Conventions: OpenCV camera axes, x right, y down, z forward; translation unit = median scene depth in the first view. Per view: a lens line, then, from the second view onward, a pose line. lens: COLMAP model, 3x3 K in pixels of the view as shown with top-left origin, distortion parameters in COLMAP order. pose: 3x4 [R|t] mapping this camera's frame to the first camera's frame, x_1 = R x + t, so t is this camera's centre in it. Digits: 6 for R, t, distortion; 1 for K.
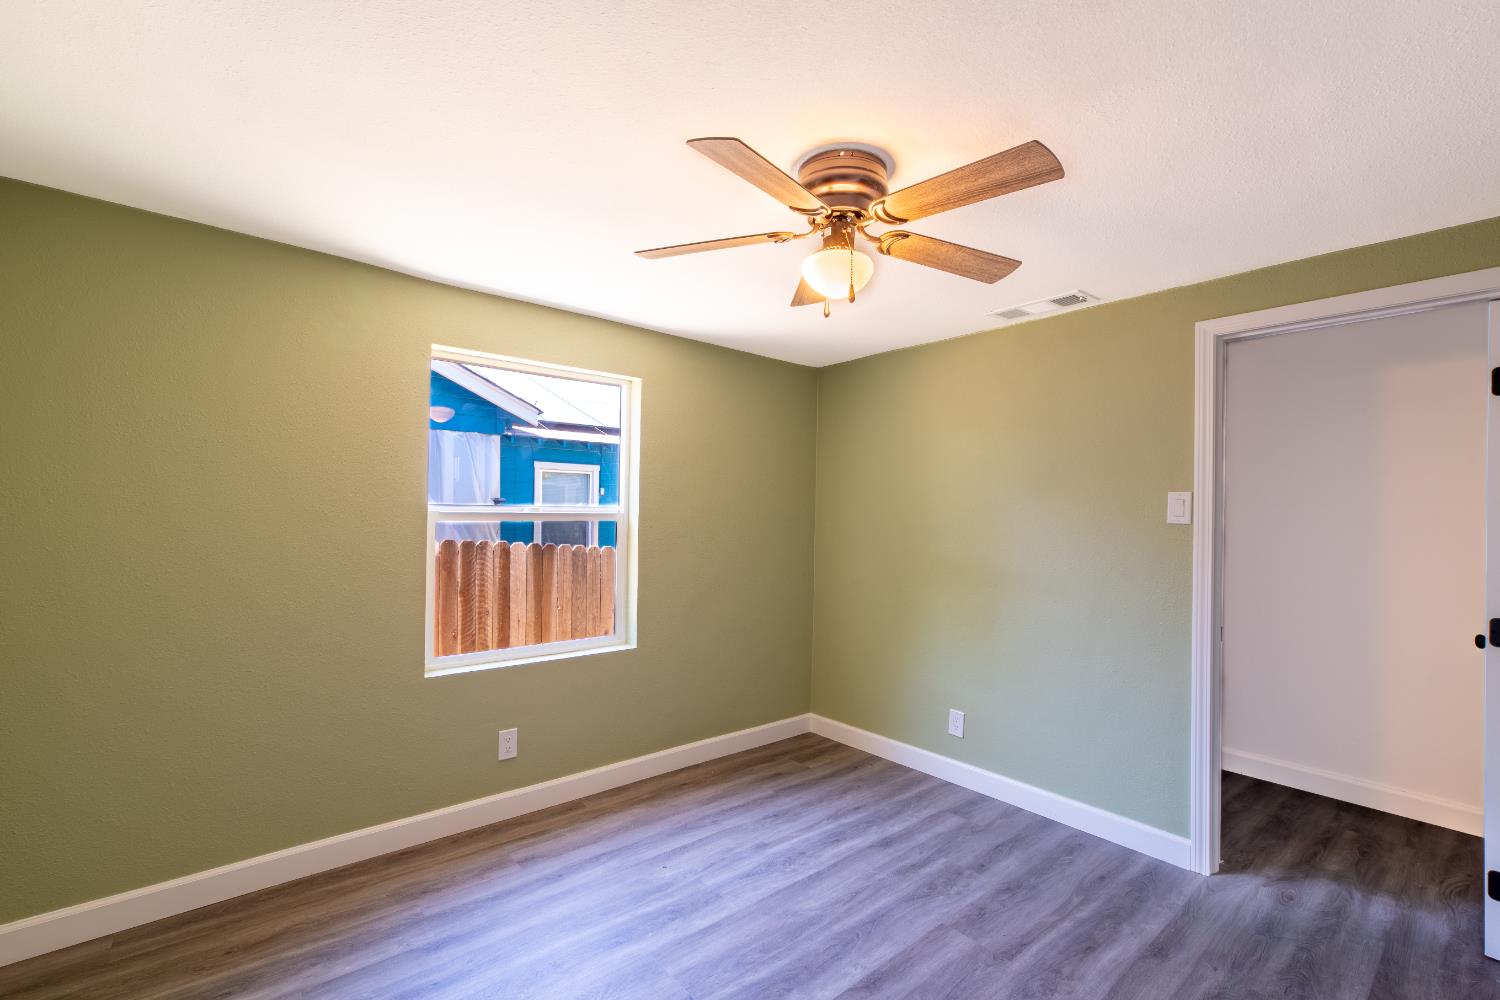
lens RADIAL K [[649.1, 0, 750.2], [0, 649.1, 508.6], [0, 0, 1]] dist [-0.000655, 0.000276]
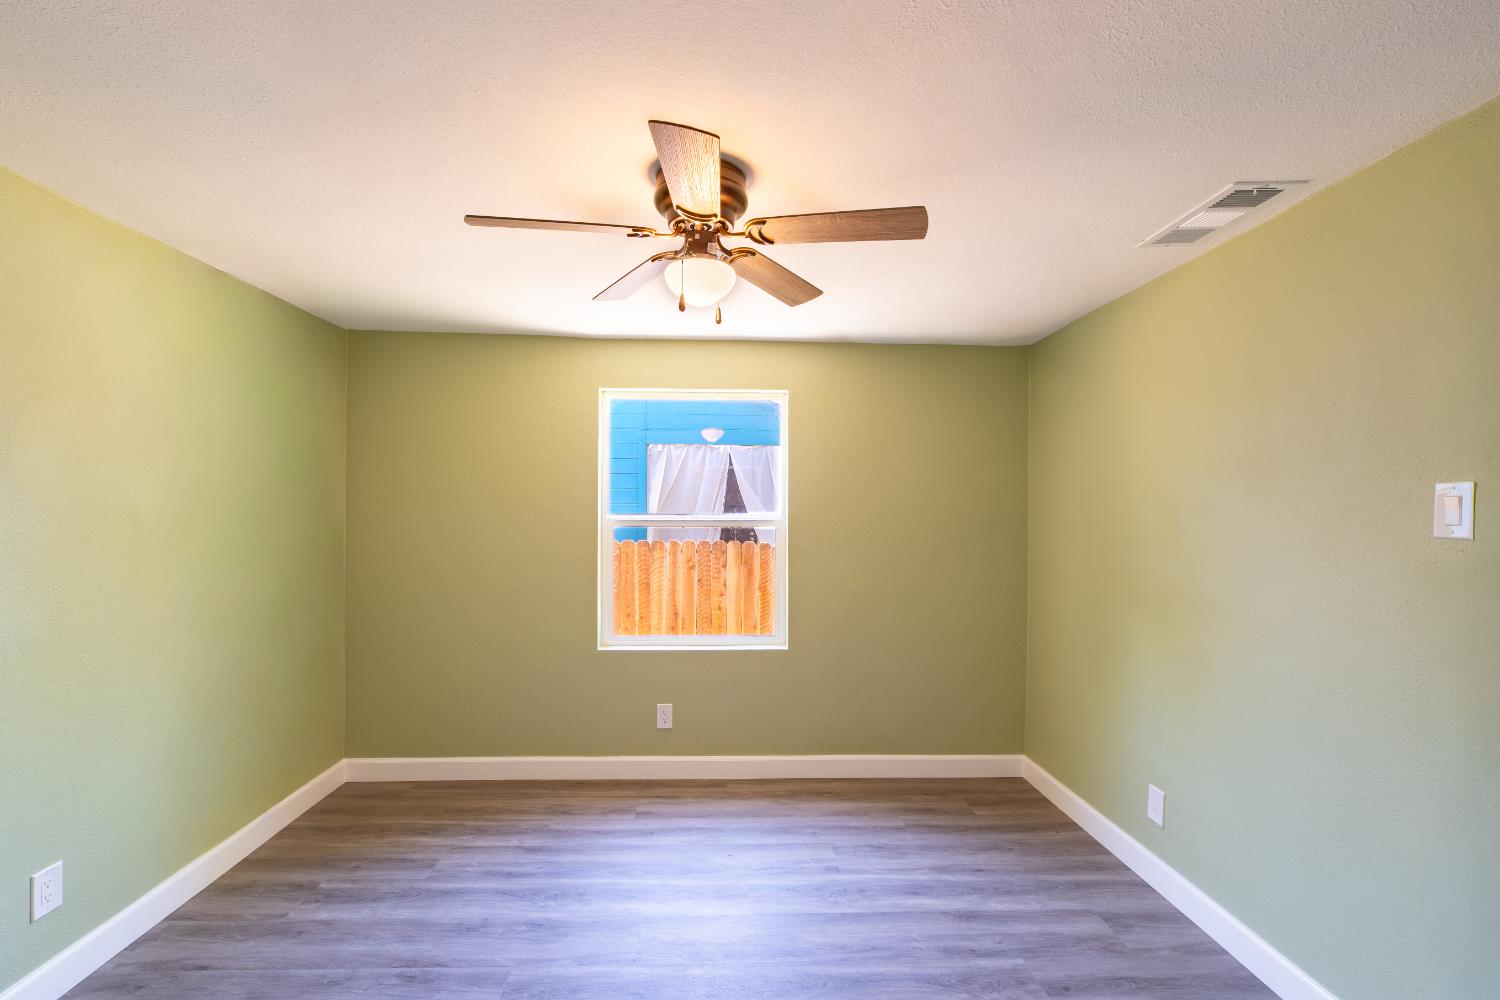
lens RADIAL K [[657.9, 0, 747.1], [0, 657.9, 506.8], [0, 0, 1]] dist [0.003052, 0.000870]
pose [[0.782296, -0.015885, -0.622704, 0.498437], [0.013739, 0.999872, -0.008246, -0.007413], [0.622756, -0.002104, 0.782414, 0.153953]]
